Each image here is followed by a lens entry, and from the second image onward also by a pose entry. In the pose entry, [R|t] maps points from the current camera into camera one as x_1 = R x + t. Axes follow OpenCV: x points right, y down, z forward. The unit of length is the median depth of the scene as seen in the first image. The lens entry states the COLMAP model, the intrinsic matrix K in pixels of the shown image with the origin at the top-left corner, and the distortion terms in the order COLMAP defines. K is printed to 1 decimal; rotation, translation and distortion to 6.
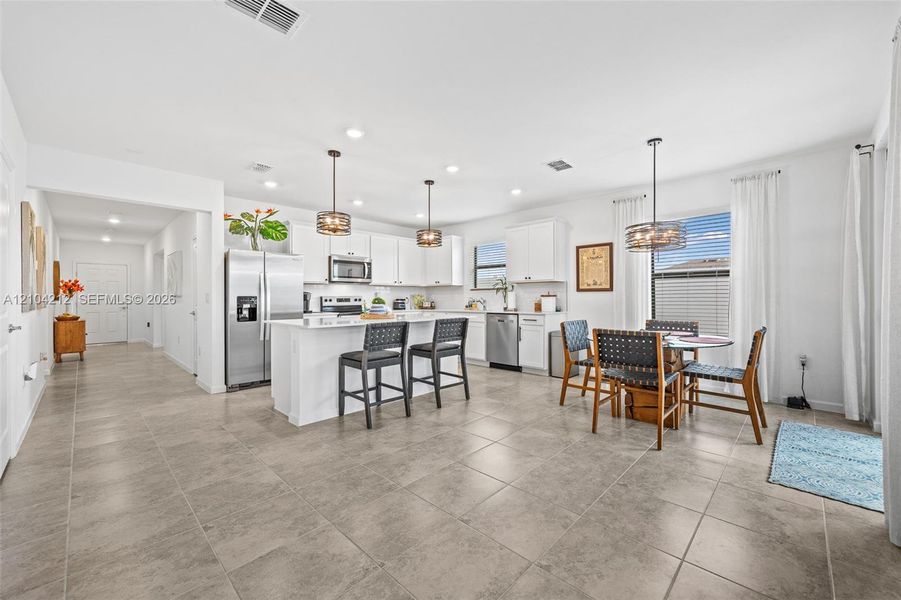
lens RADIAL K [[358.1, 0, 457.7], [0, 358.1, 296.3], [0, 0, 1]] dist [0.004635, -0.001930]
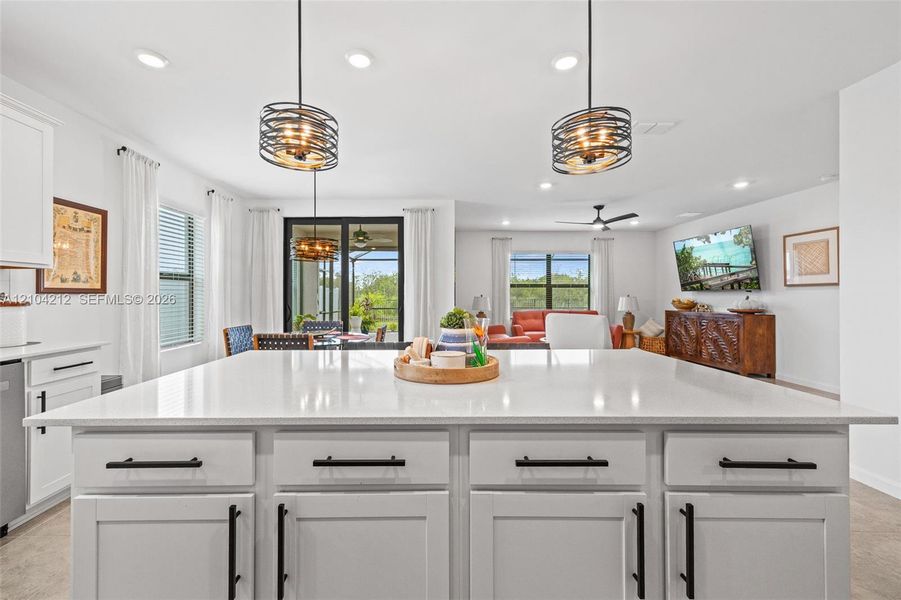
lens RADIAL K [[372.9, 0, 435.5], [0, 372.9, 295.2], [0, 0, 1]] dist [0.008893, 0.000088]
pose [[-0.698366, 0.003342, 0.715733, -0.371670], [0.002609, 0.999994, -0.002124, -0.008952], [-0.715736, 0.000384, -0.698371, 1.001710]]
